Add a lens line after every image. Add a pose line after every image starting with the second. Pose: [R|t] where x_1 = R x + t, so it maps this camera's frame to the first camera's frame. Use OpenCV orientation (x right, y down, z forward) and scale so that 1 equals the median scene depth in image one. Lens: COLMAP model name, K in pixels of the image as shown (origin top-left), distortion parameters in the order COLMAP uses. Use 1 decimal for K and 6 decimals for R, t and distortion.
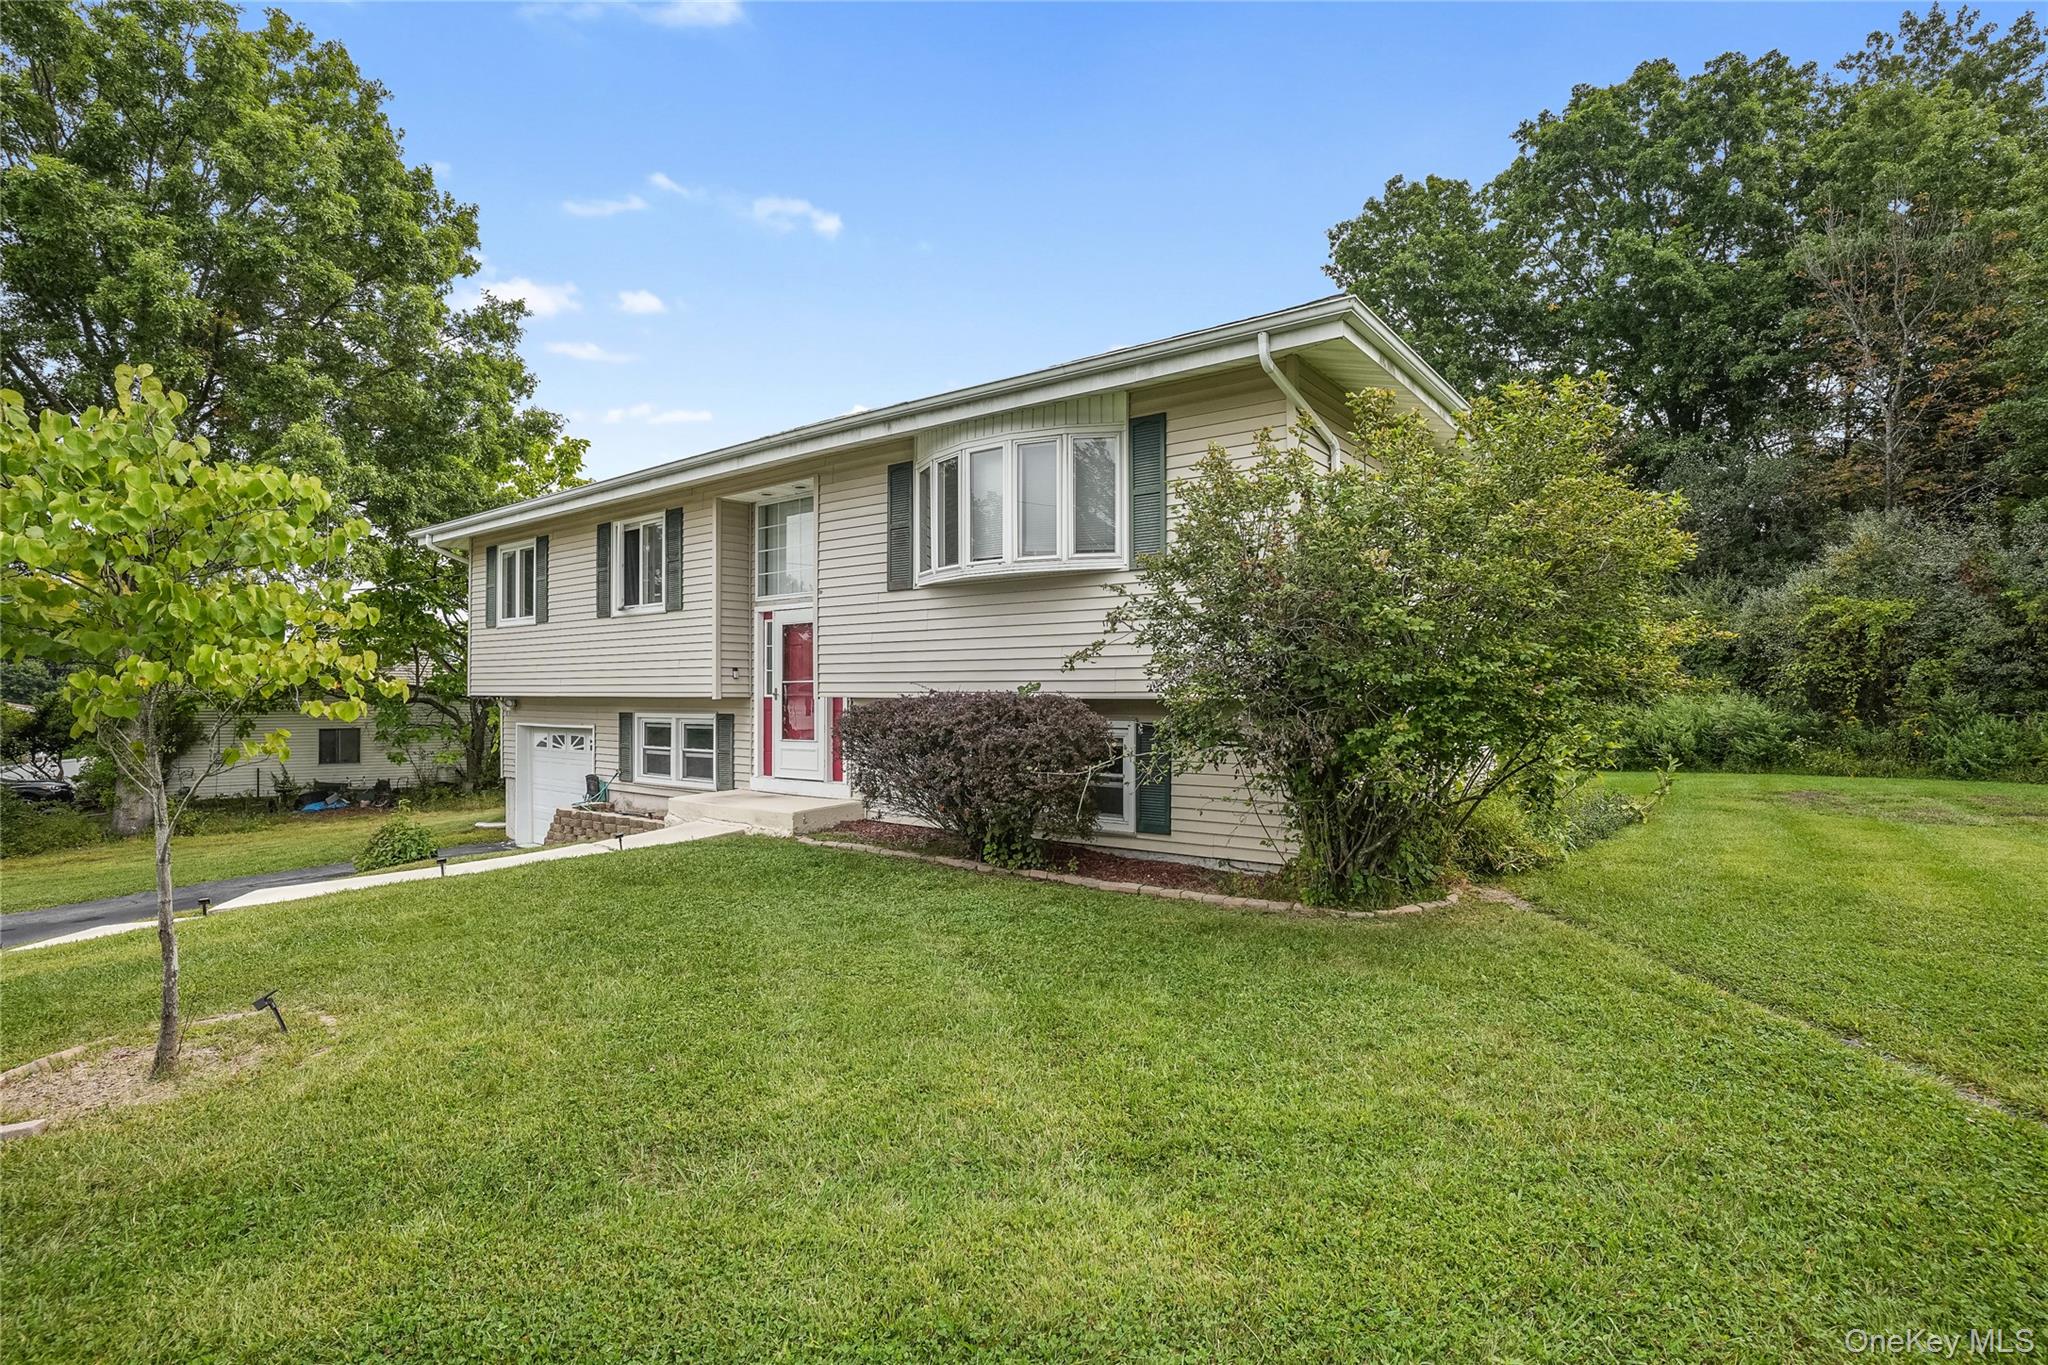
lens RADIAL K [[1008.1, 0, 1017.5], [0, 1008.1, 686.9], [0, 0, 1]] dist [-0.065200, 0.025863]
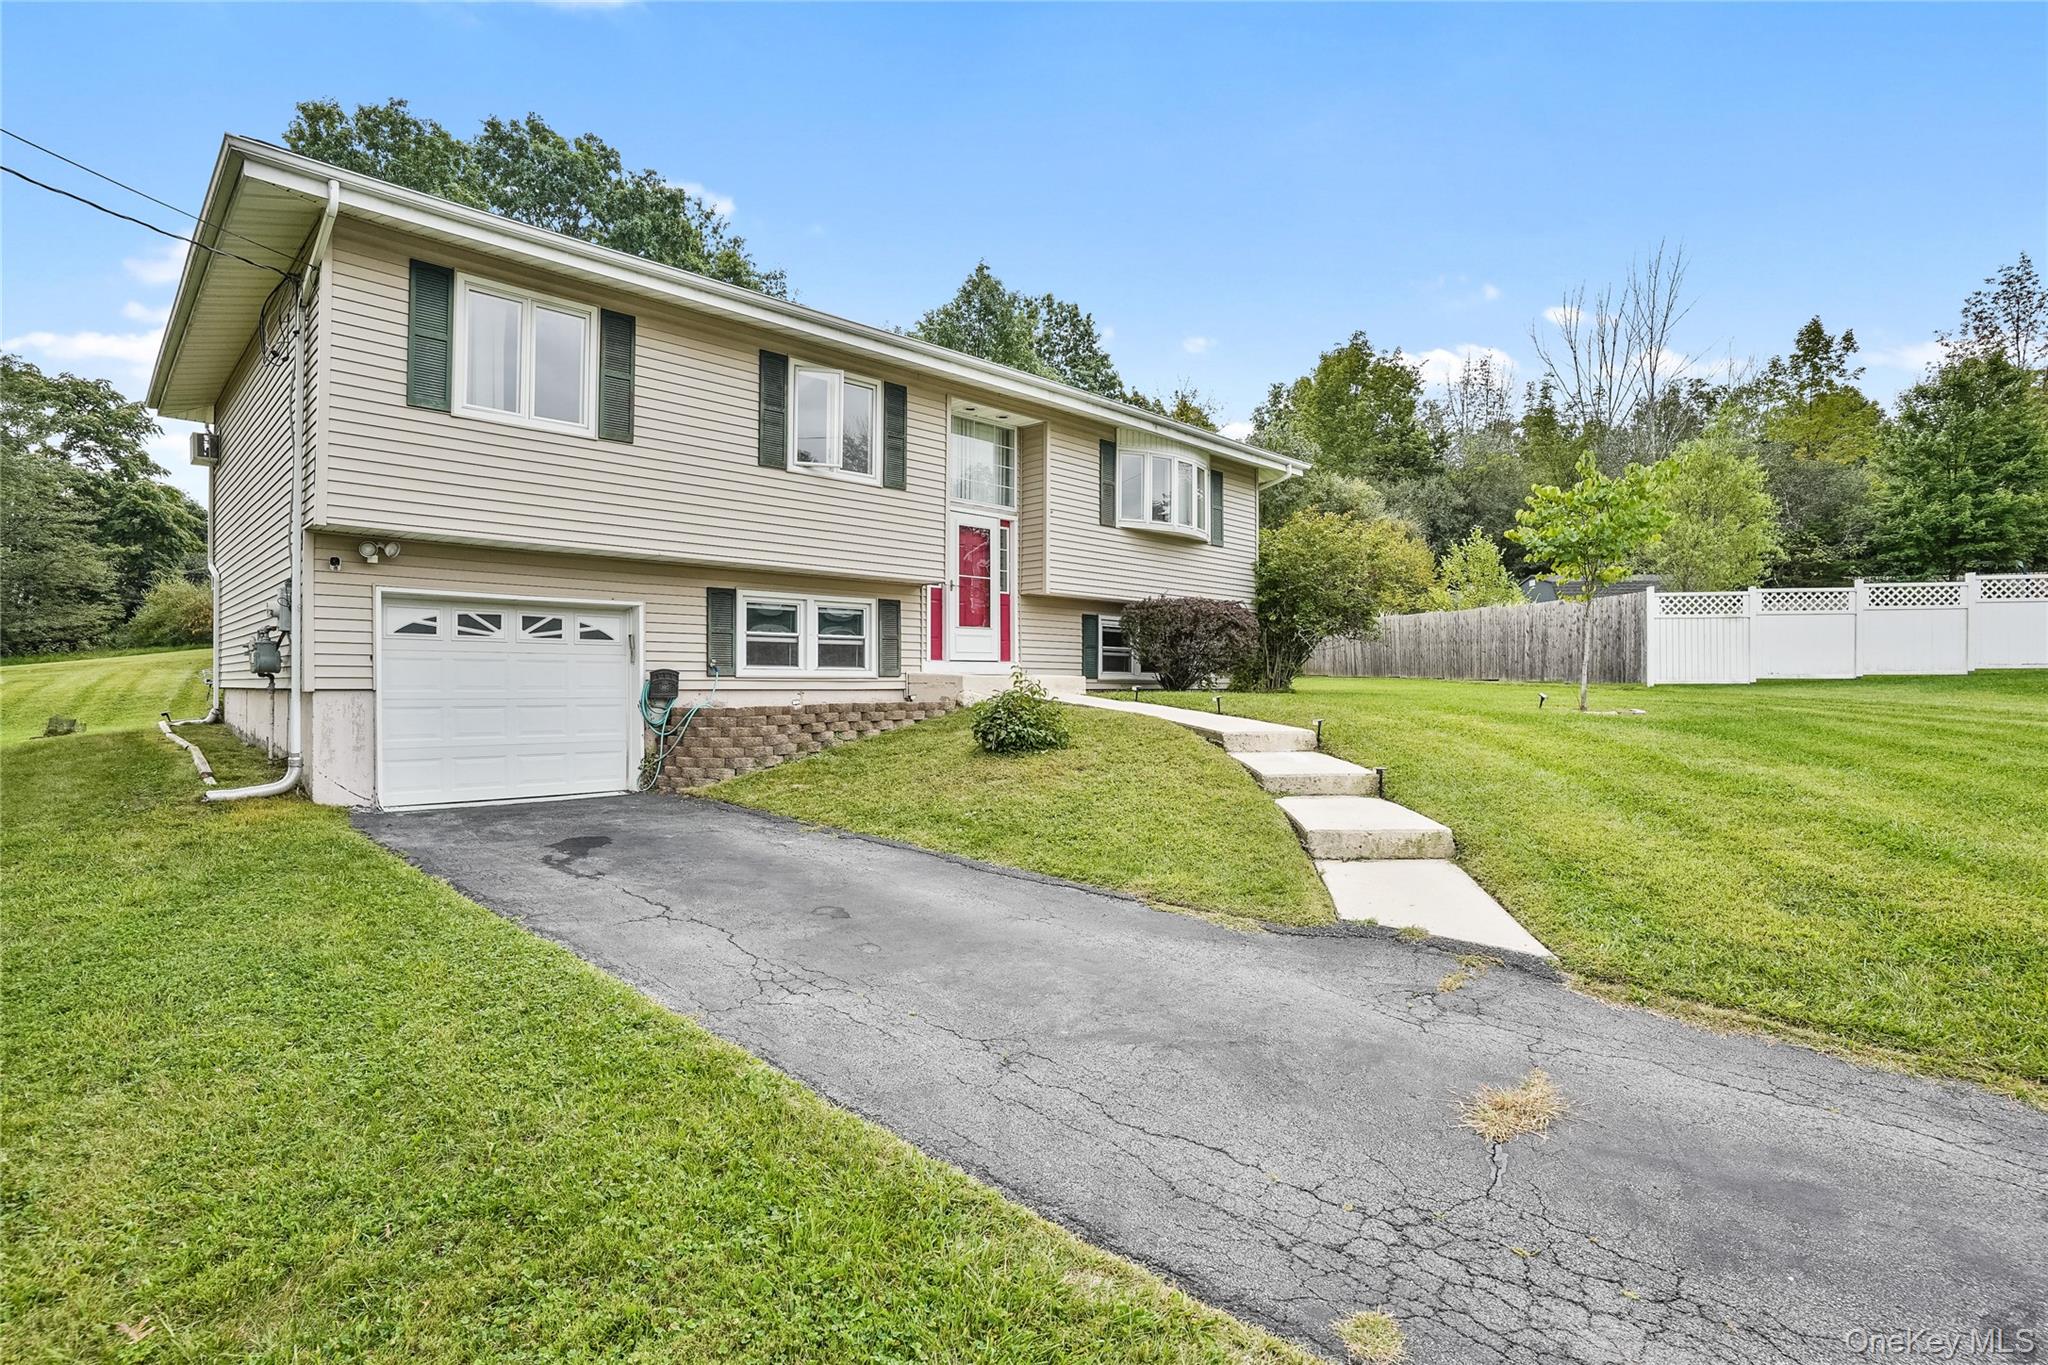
lens RADIAL K [[1008.1, 0, 1017.5], [0, 1008.1, 686.9], [0, 0, 1]] dist [-0.065200, 0.025863]
pose [[0.129678, 0.000673, 0.991556, -1.198793], [-0.008611, 0.999963, 0.000447, 0.105622], [-0.991519, -0.008597, 0.129679, 0.702514]]
